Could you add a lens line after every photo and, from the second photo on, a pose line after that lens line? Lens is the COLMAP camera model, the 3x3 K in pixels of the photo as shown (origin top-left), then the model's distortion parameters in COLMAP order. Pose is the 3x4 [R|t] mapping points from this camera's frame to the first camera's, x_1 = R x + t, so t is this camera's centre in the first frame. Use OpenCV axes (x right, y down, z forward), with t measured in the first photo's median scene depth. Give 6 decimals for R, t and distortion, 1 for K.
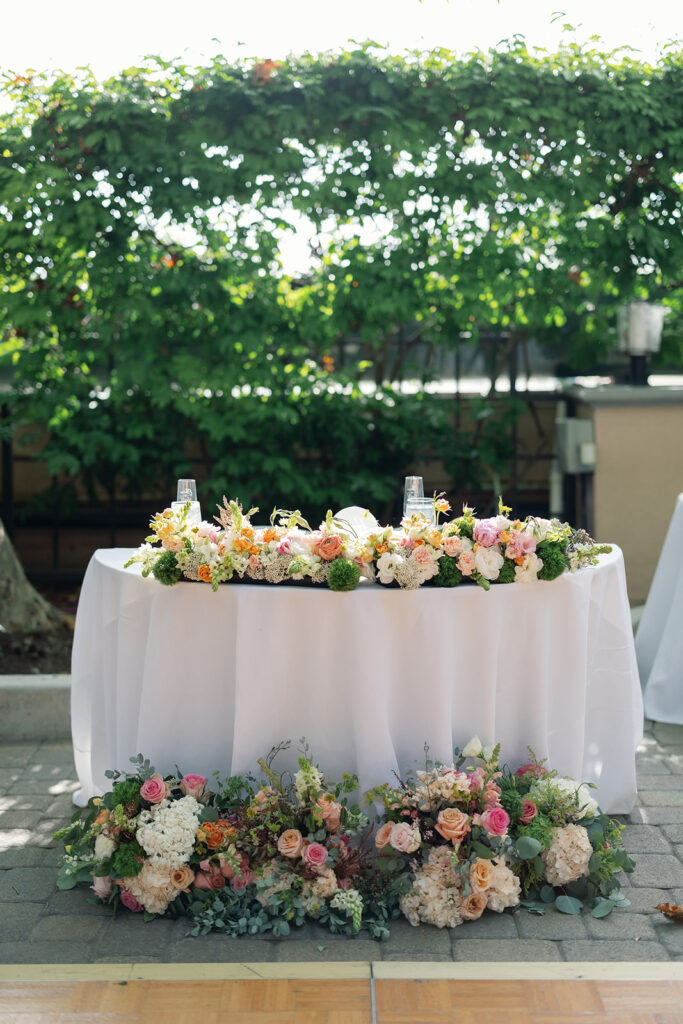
lens RADIAL K [[1491.9, 0, 341.5], [0, 1491.9, 512.0], [0, 0, 1]] dist [0.026682, 0.101940]
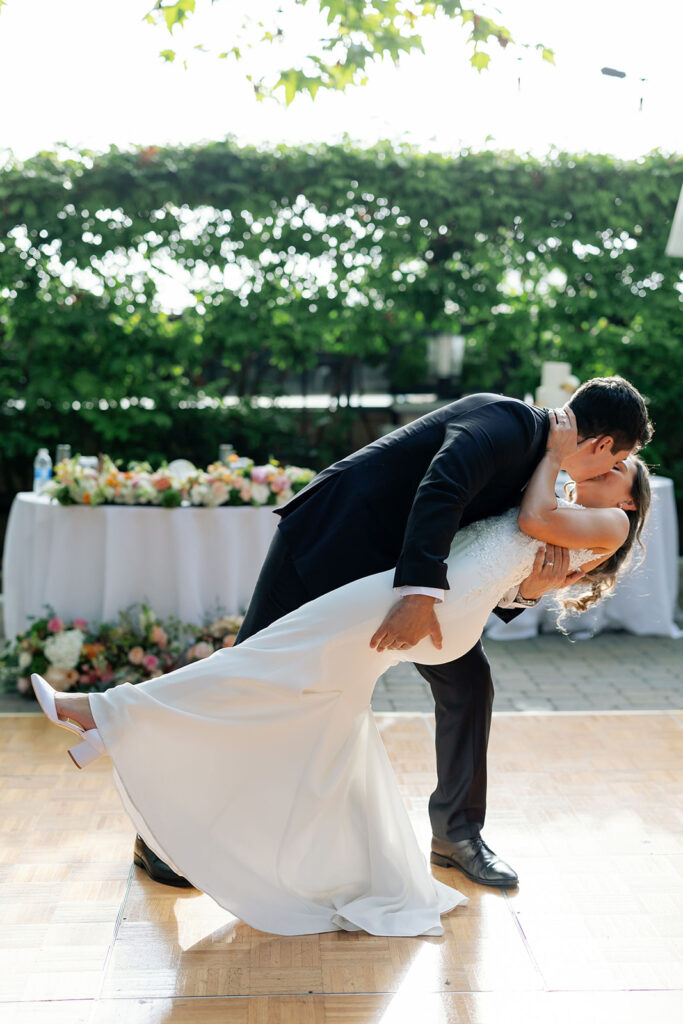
lens RADIAL K [[1448.5, 0, 341.5], [0, 1448.5, 512.0], [0, 0, 1]] dist [-0.018703, 0.003308]
pose [[0.997825, 0.005584, 0.065683, 0.035098], [-0.004582, 0.999871, -0.015388, 0.033308], [-0.065761, 0.015053, 0.997722, -0.257232]]
